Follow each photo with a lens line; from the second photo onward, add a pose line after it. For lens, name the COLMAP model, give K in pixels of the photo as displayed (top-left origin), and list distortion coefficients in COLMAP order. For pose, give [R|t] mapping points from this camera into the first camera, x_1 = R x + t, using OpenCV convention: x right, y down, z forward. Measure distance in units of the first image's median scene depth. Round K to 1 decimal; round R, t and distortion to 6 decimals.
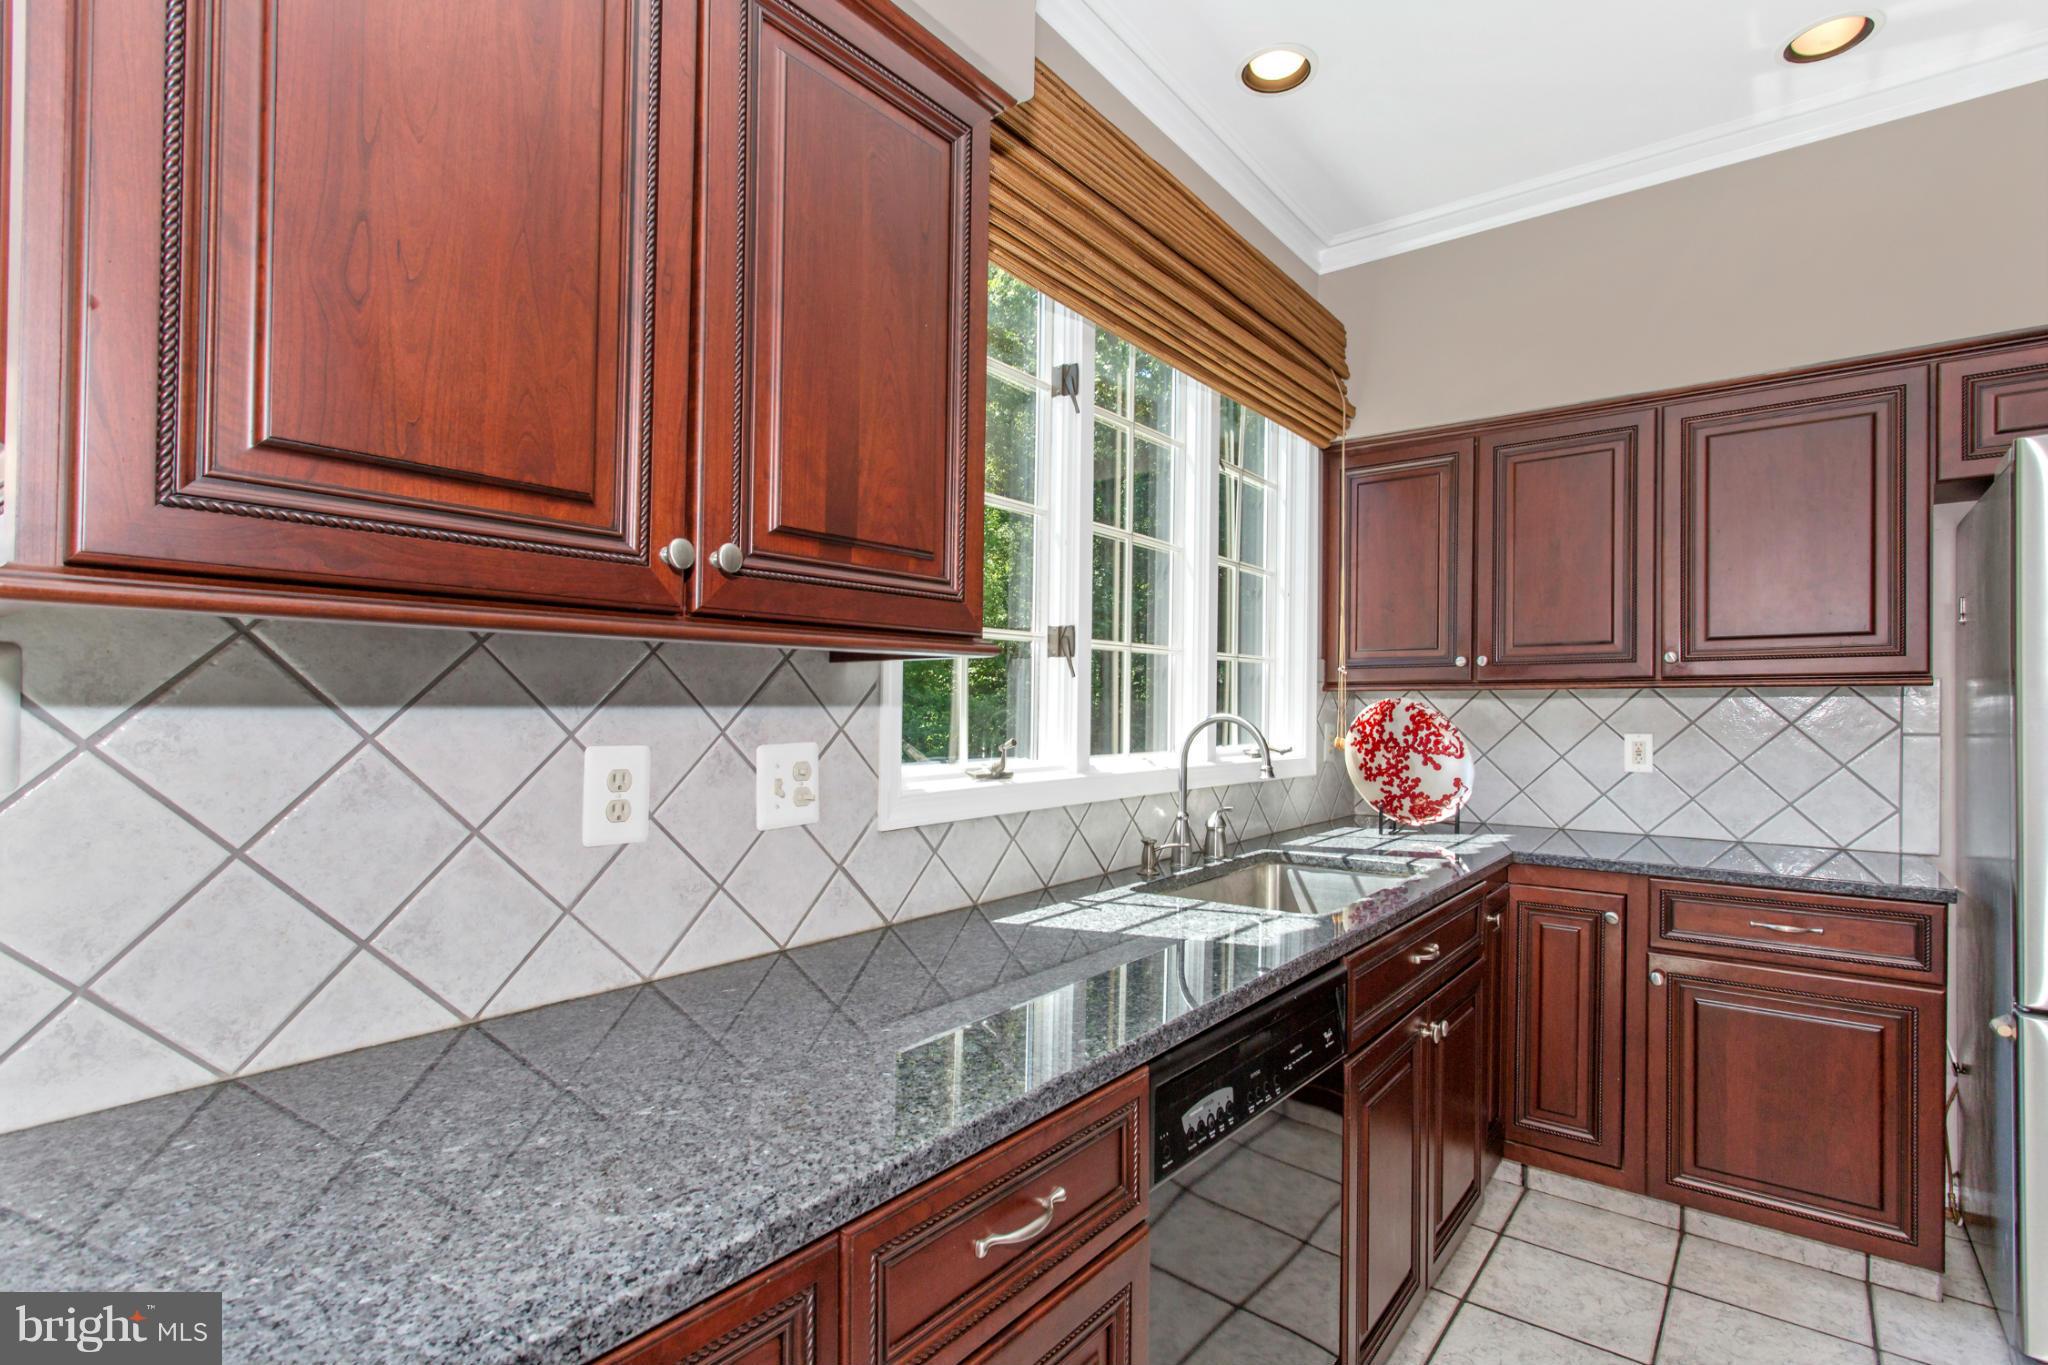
lens RADIAL K [[994.9, 0, 1003.8], [0, 994.9, 702.5], [0, 0, 1]] dist [0.003560, 0.000673]
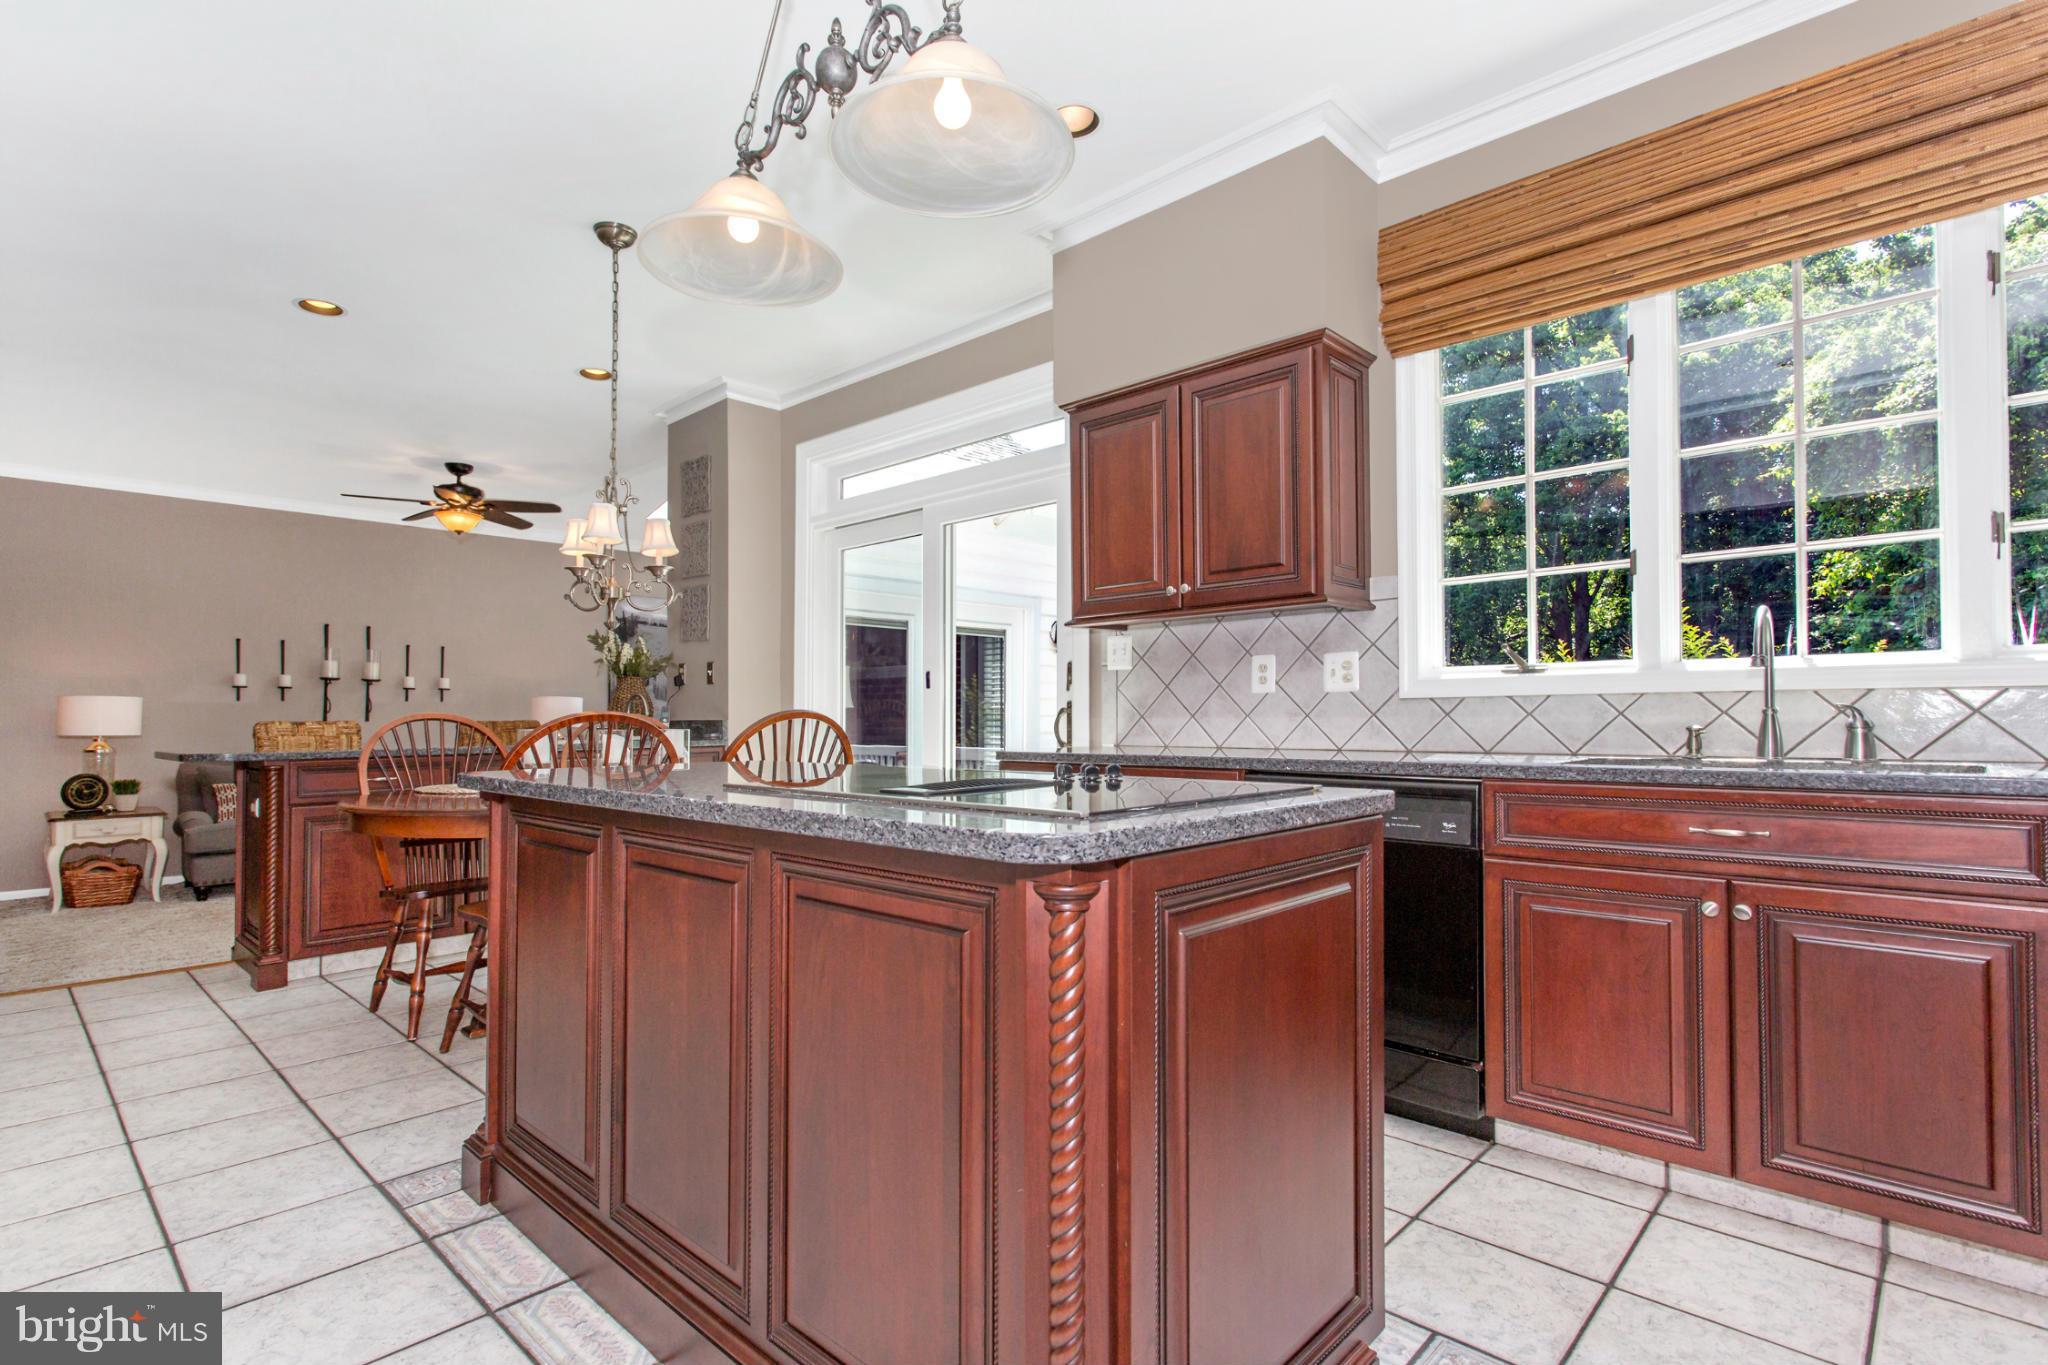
lens RADIAL K [[994.9, 0, 1016.0], [0, 994.9, 686.9], [0, 0, 1]] dist [0.003560, 0.000673]
pose [[-0.066666, -0.030841, -0.997299, 1.152547], [0.017095, 0.999340, -0.032047, 0.100427], [0.997629, -0.019185, -0.066094, 0.260391]]
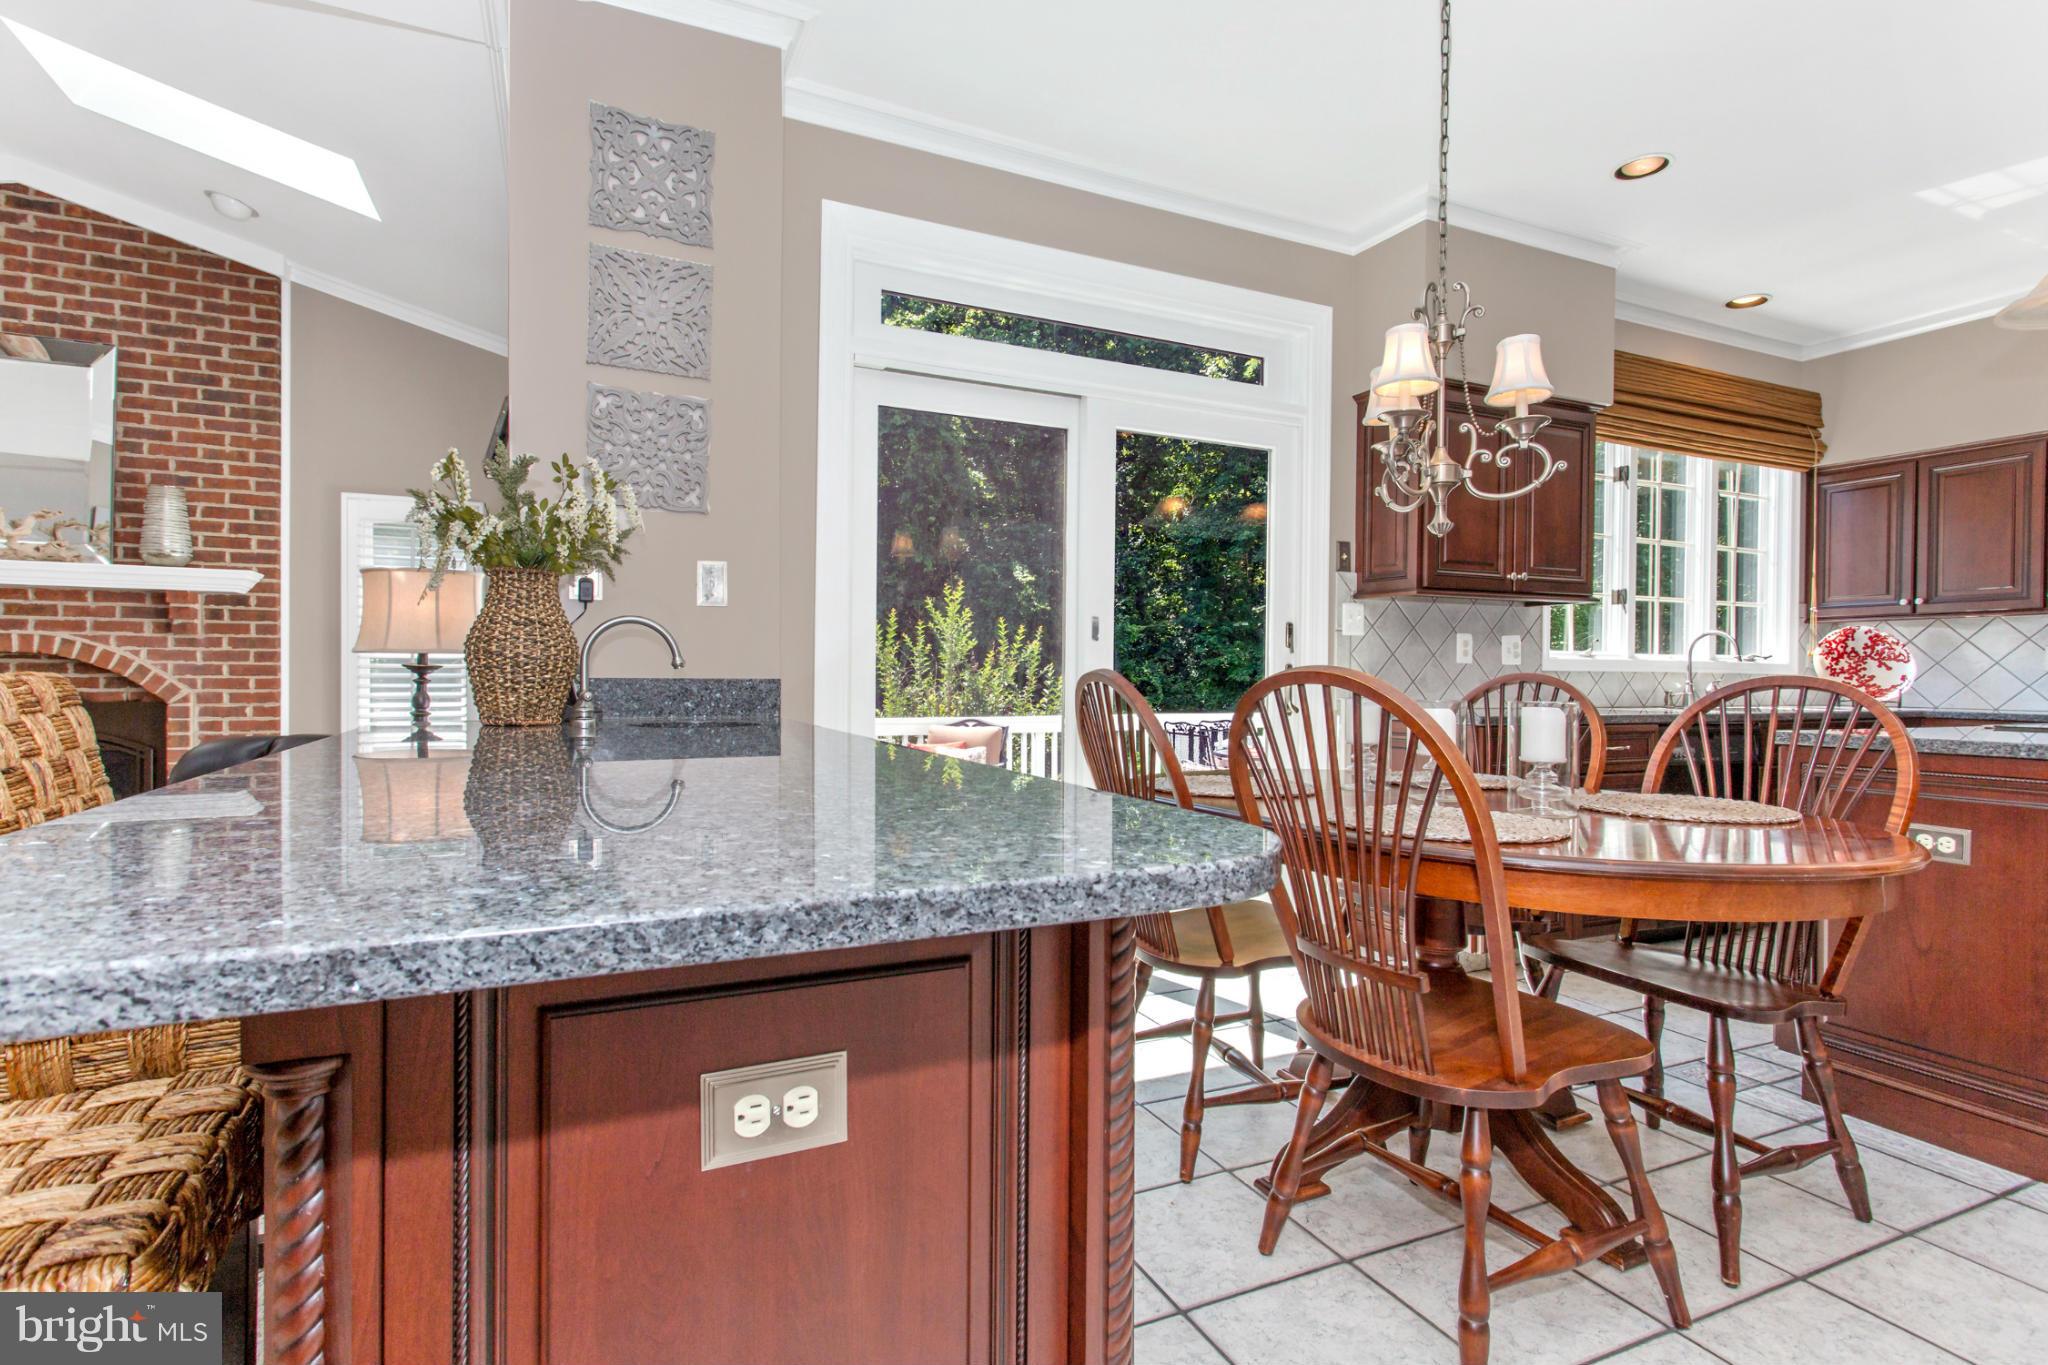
lens RADIAL K [[994.9, 0, 1018.0], [0, 994.9, 670.5], [0, 0, 1]] dist [0.003560, 0.000673]
pose [[0.895574, -0.001318, -0.444911, -0.125336], [0.000136, 0.999996, -0.002688, 0.086833], [0.444913, 0.002347, 0.895571, -1.273001]]
